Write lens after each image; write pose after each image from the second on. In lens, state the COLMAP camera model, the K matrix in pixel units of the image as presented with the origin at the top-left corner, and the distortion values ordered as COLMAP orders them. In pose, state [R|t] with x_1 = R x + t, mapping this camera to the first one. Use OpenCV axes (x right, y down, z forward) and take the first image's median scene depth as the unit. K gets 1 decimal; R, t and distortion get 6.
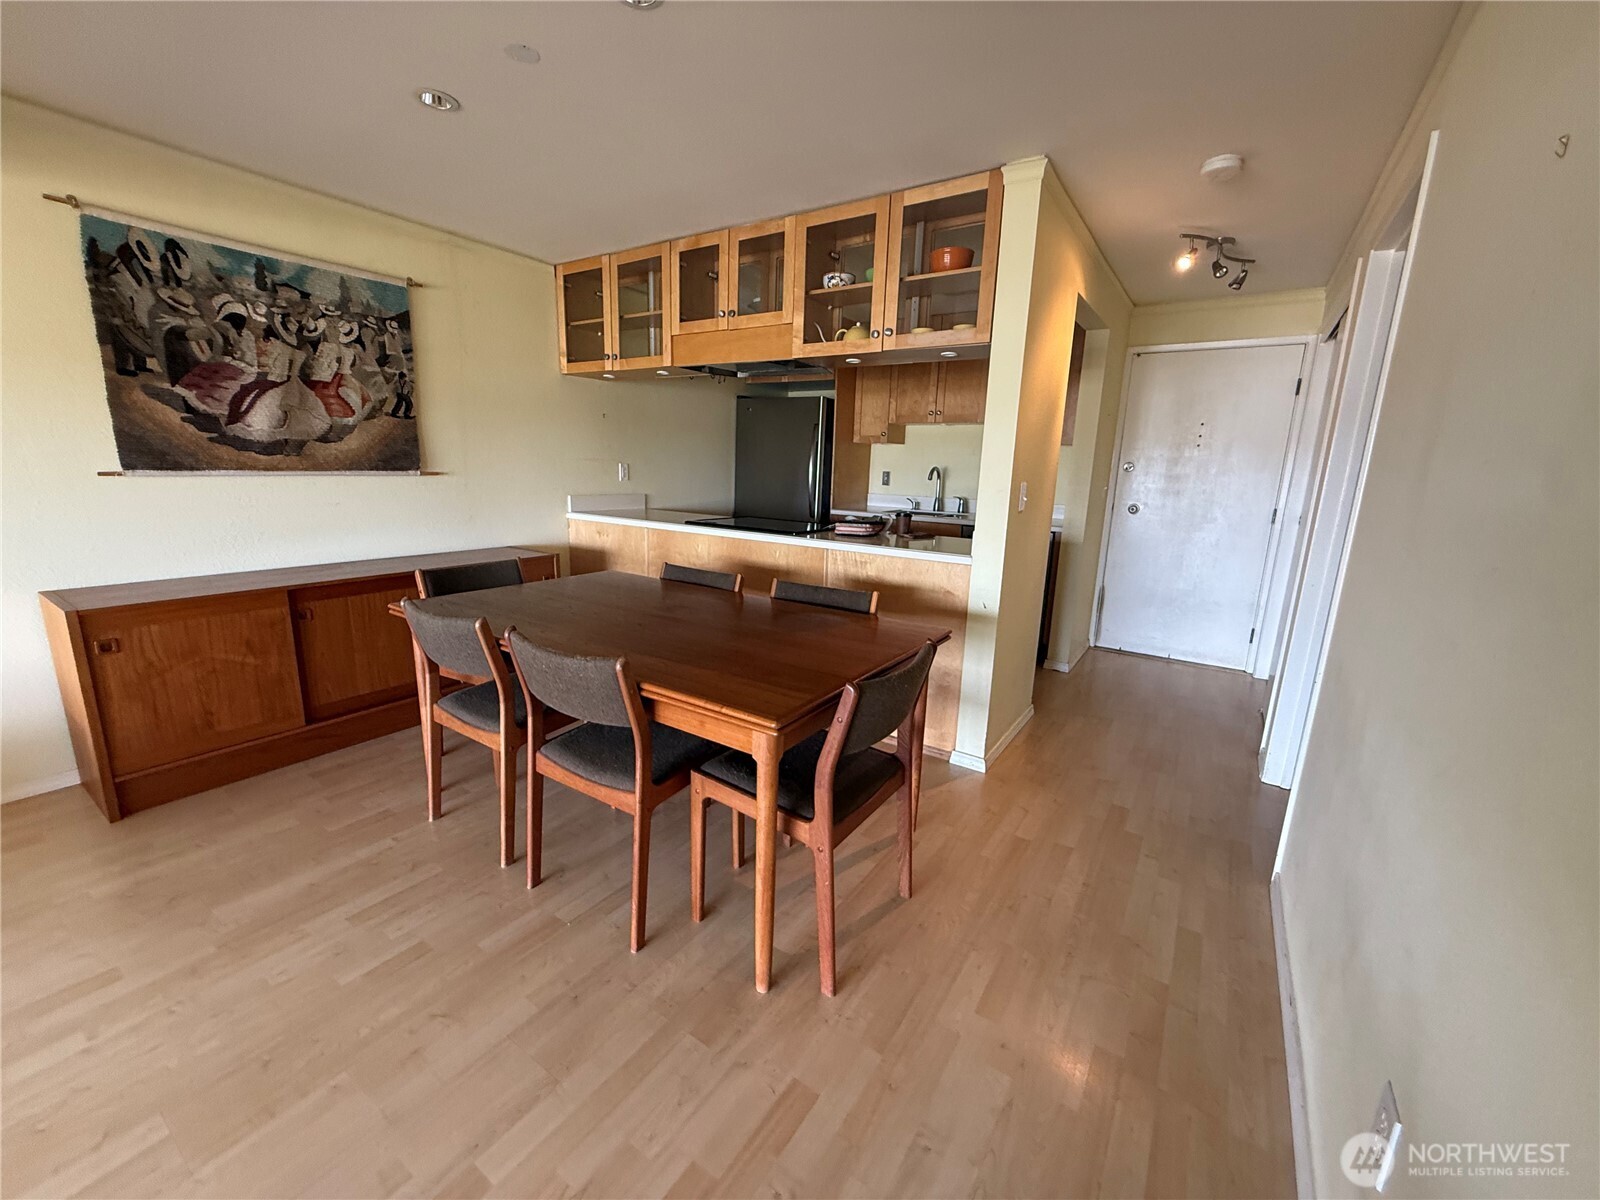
lens RADIAL K [[637.0, 0, 795.1], [0, 637.0, 596.5], [0, 0, 1]] dist [-0.000816, 0.000550]
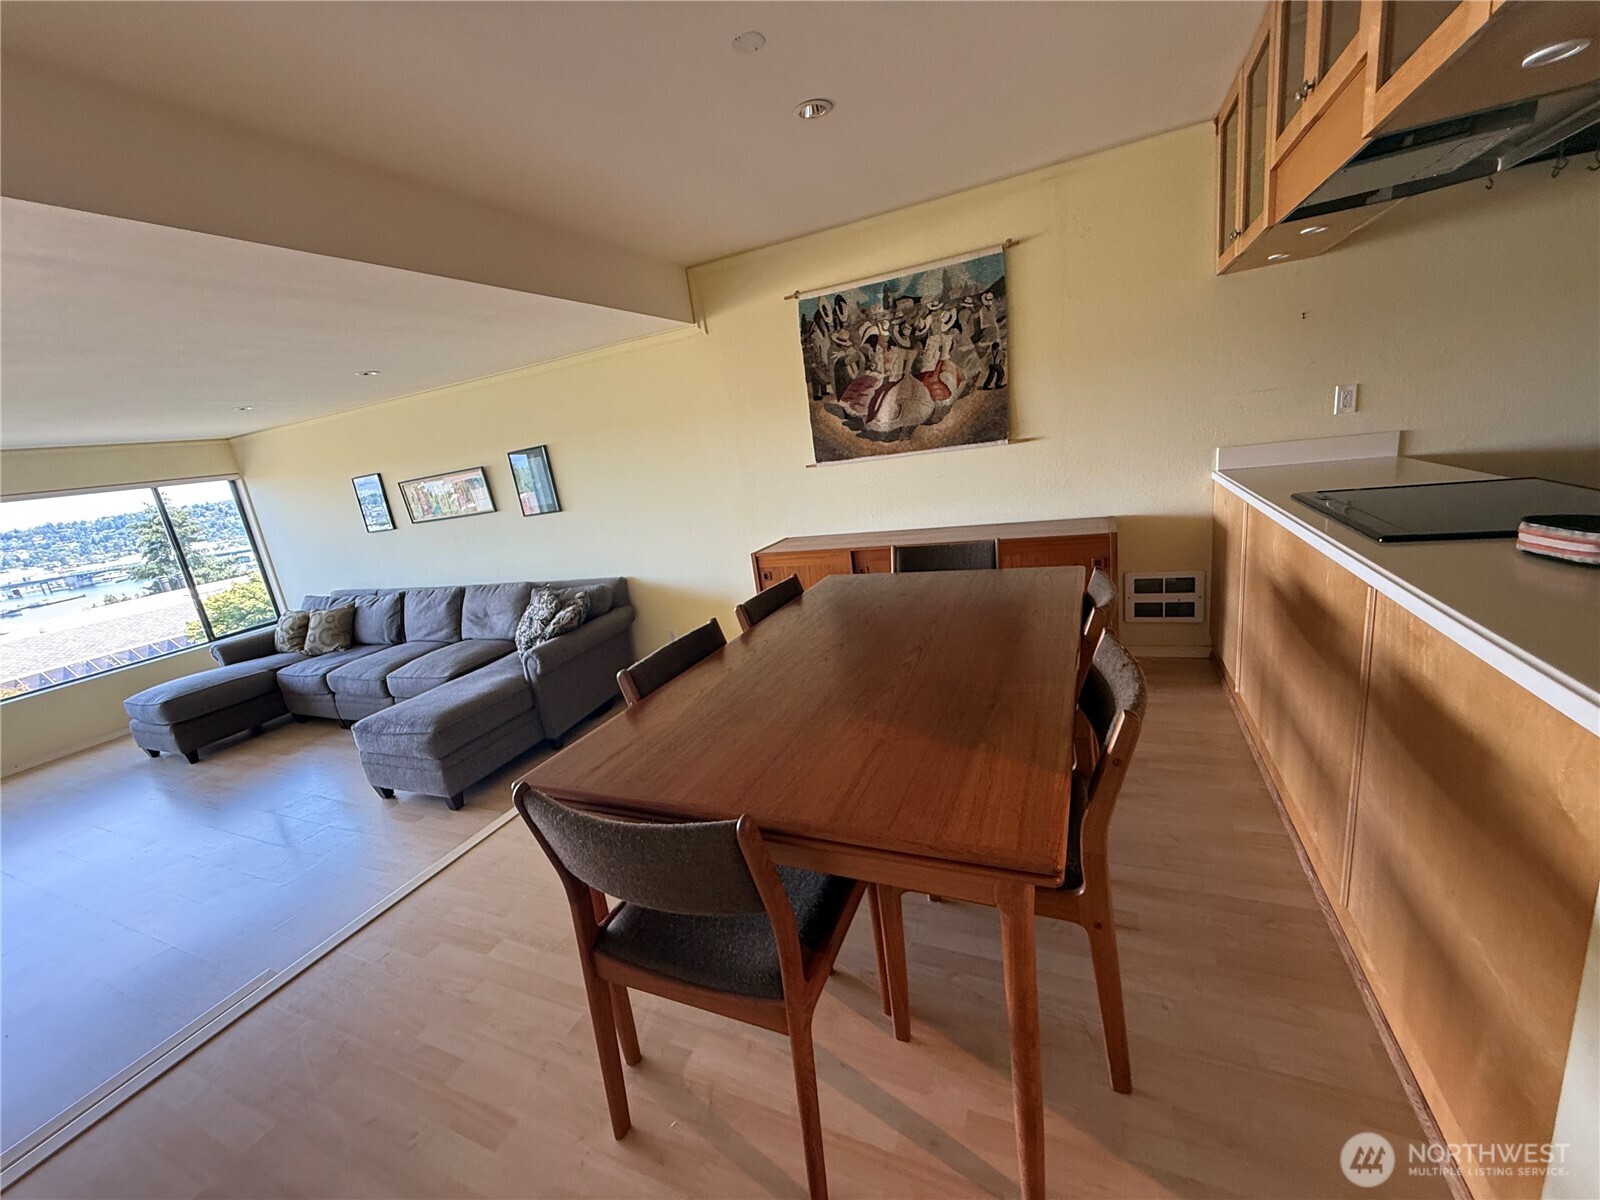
lens RADIAL K [[637.0, 0, 796.0], [0, 637.0, 597.7], [0, 0, 1]] dist [-0.000816, 0.000550]
pose [[0.166881, 0.185768, -0.968319, 0.445707], [-0.066399, 0.981978, 0.176945, -0.130986], [0.983739, 0.034766, 0.176208, 0.611733]]
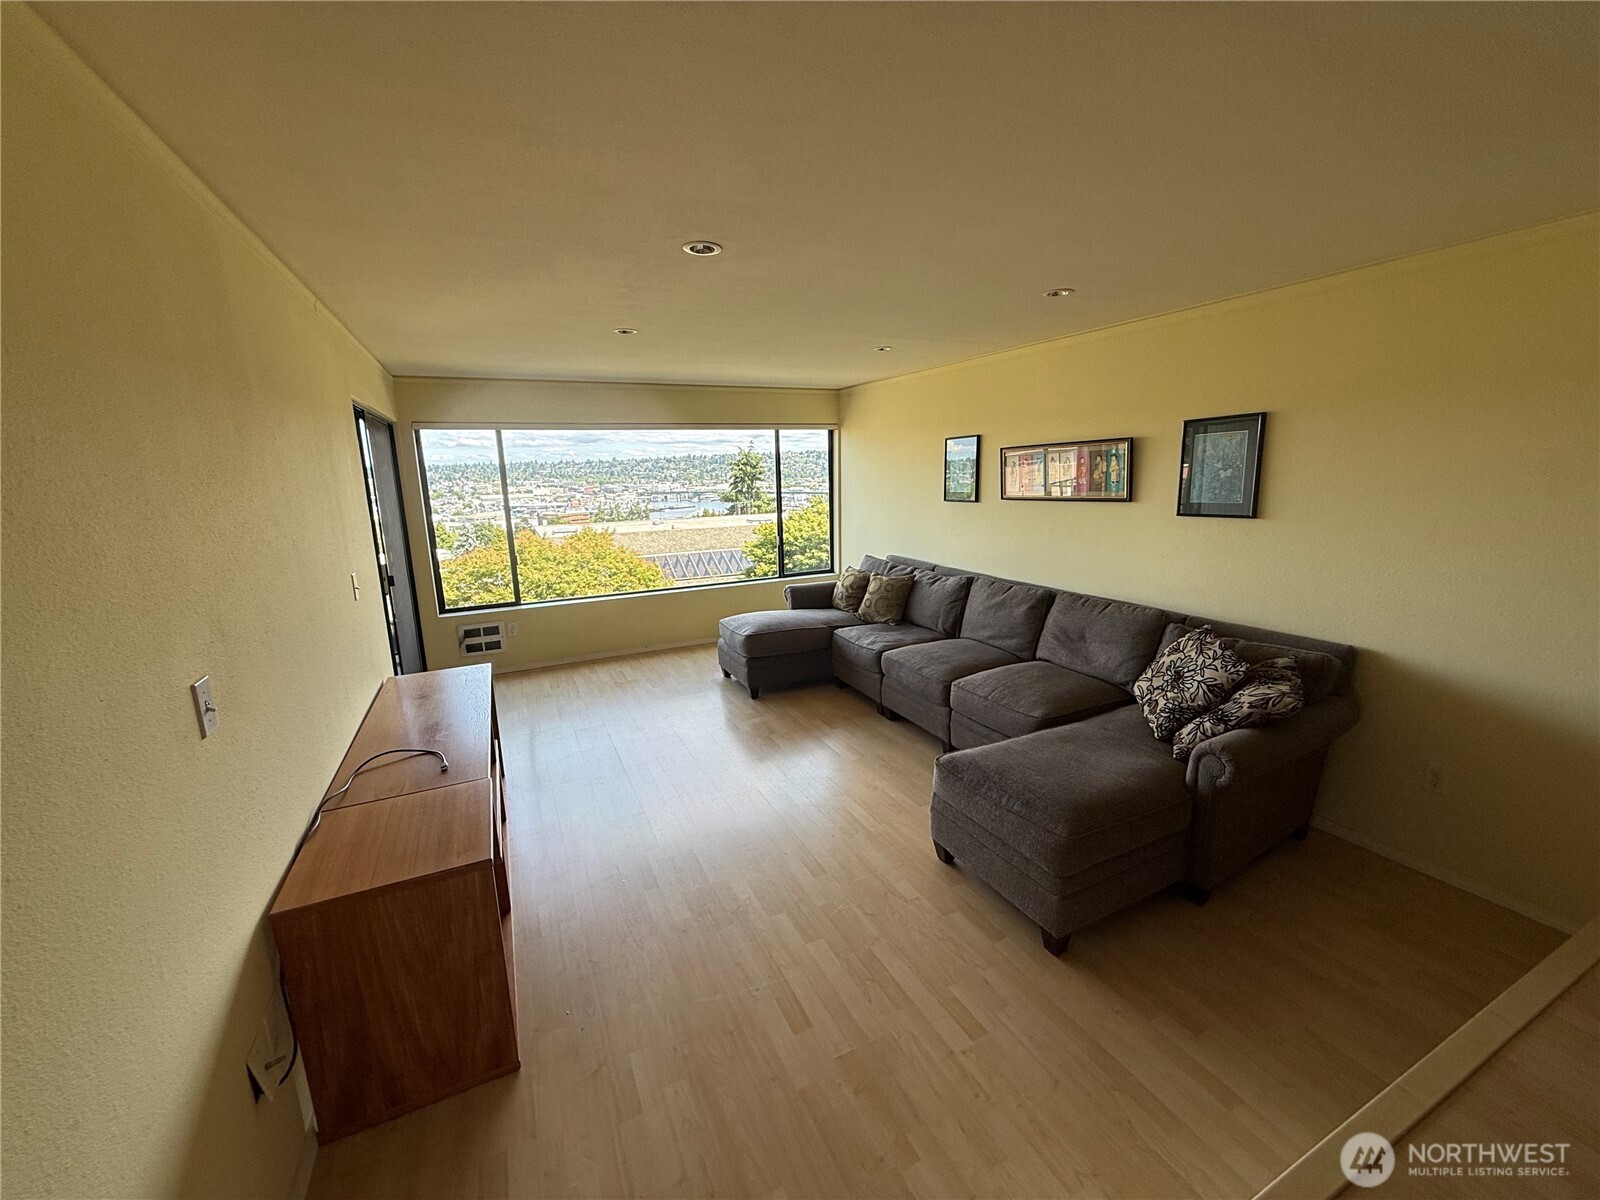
lens RADIAL K [[637.0, 0, 792.9], [0, 637.0, 596.3], [0, 0, 1]] dist [-0.000816, 0.000550]
pose [[-0.512463, 0.152948, -0.844979, -0.012195], [-0.172492, 0.945618, 0.275777, -0.050896], [0.841206, 0.287078, -0.458212, 0.156013]]
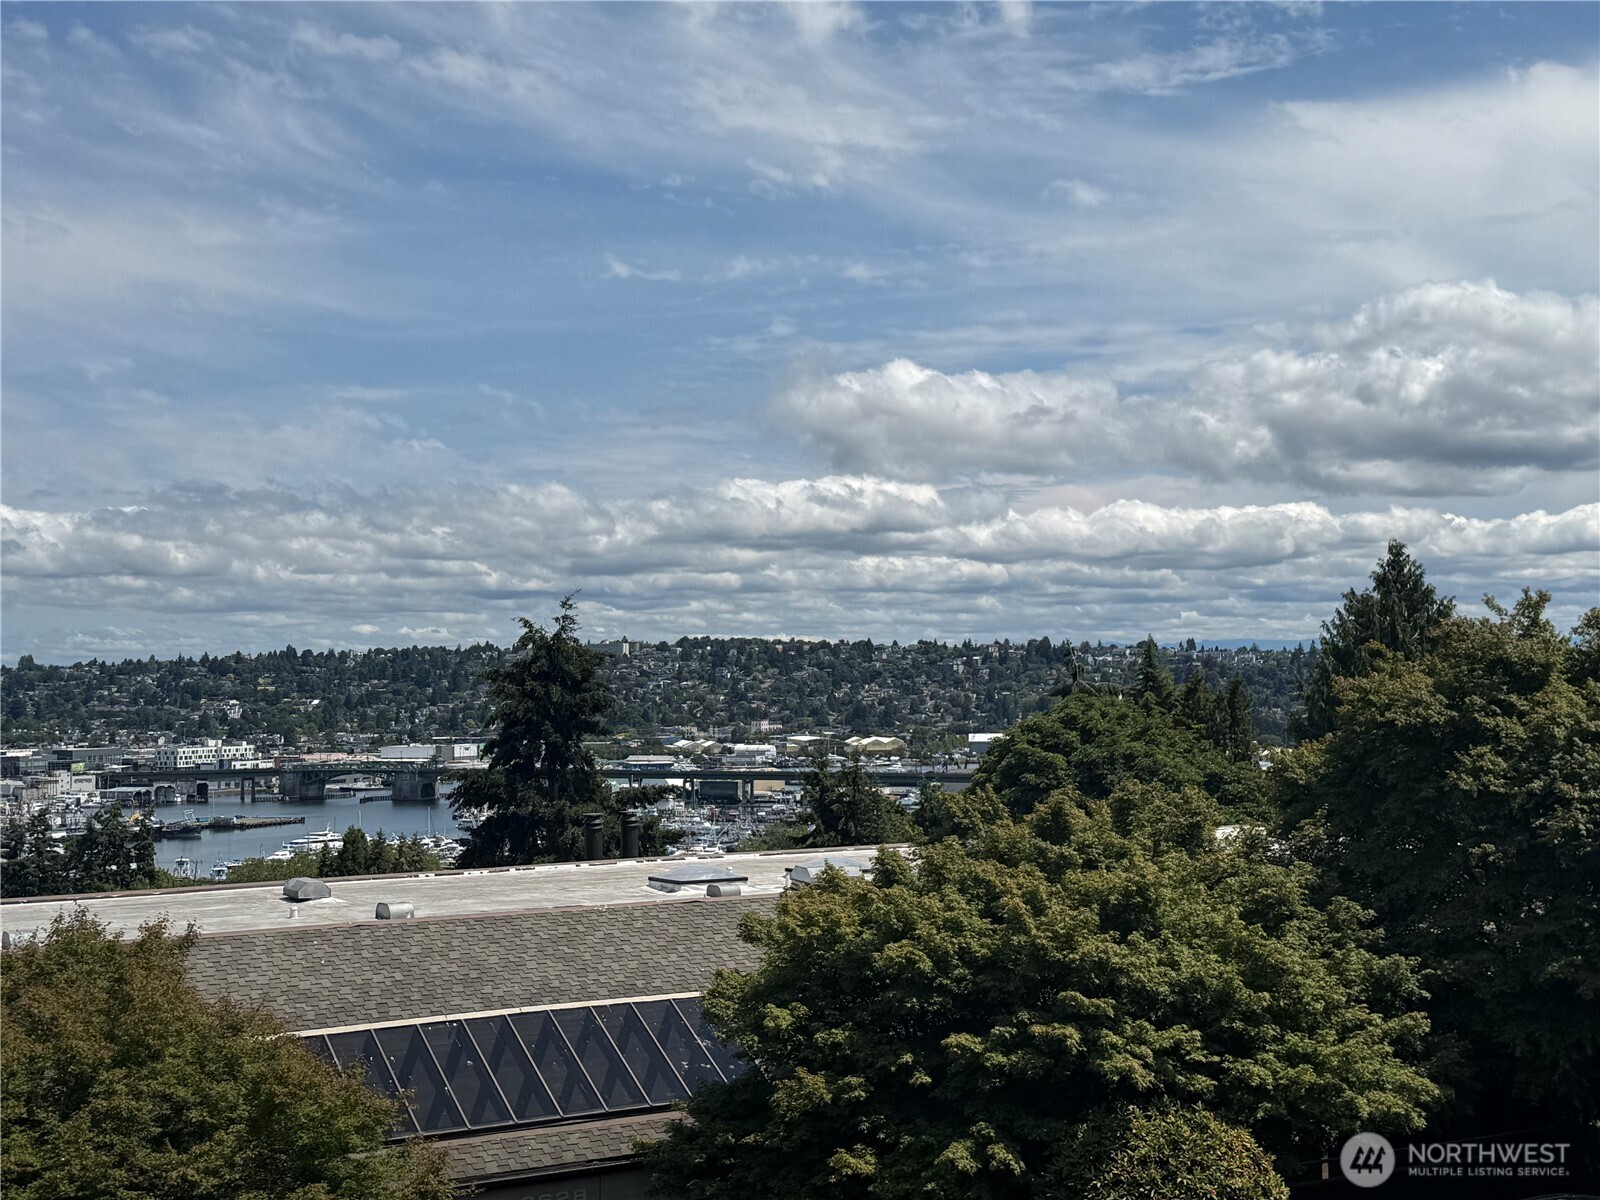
lens RADIAL K [[2106.2, 0, 794.7], [0, 2106.2, 572.1], [0, 0, 1]] dist [0.134824, 0.000000]
pose [[-0.445383, -0.071811, -0.892456, -0.360320], [-0.184933, 0.982662, 0.013222, 0.101676], [0.876033, 0.170933, -0.450942, -0.556677]]
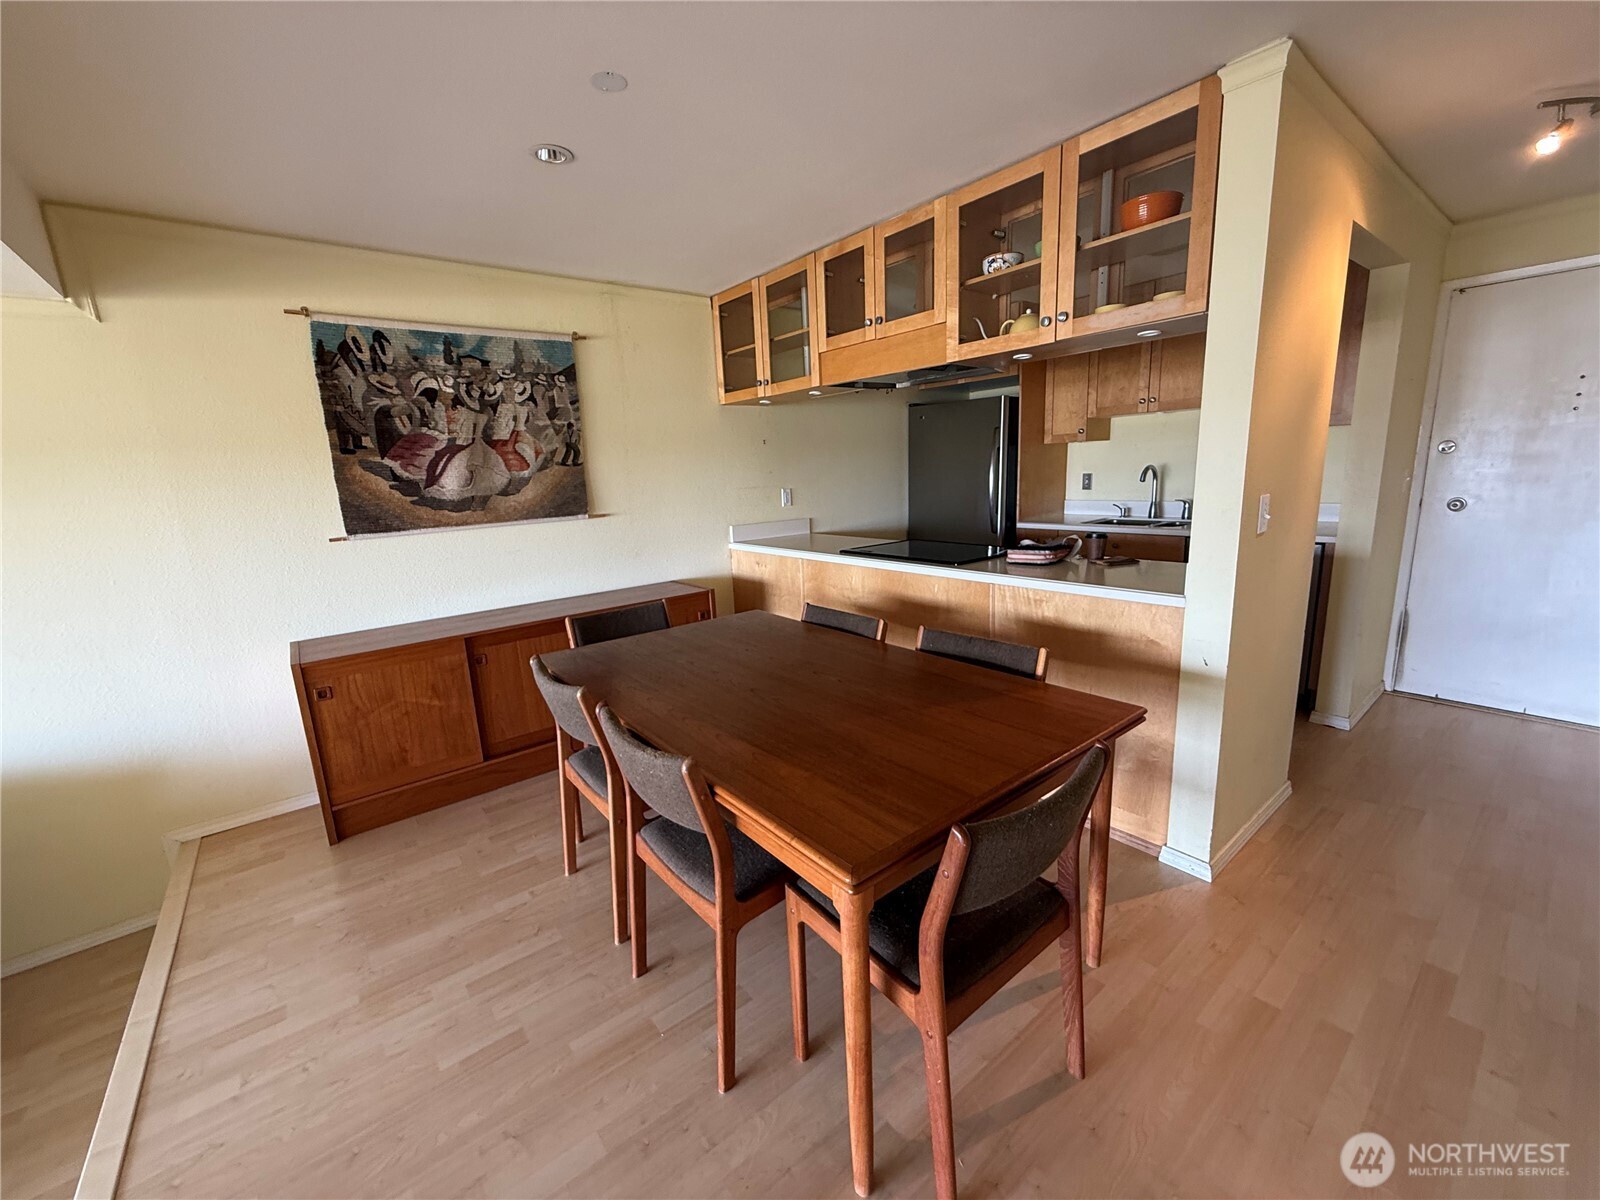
lens RADIAL K [[637.0, 0, 796.0], [0, 637.0, 596.8], [0, 0, 1]] dist [-0.000816, 0.000550]
pose [[0.950197, -0.013262, -0.311367, 0.072282], [0.012109, 0.999911, -0.005638, -0.062372], [0.311414, 0.001587, 0.950273, 0.134969]]
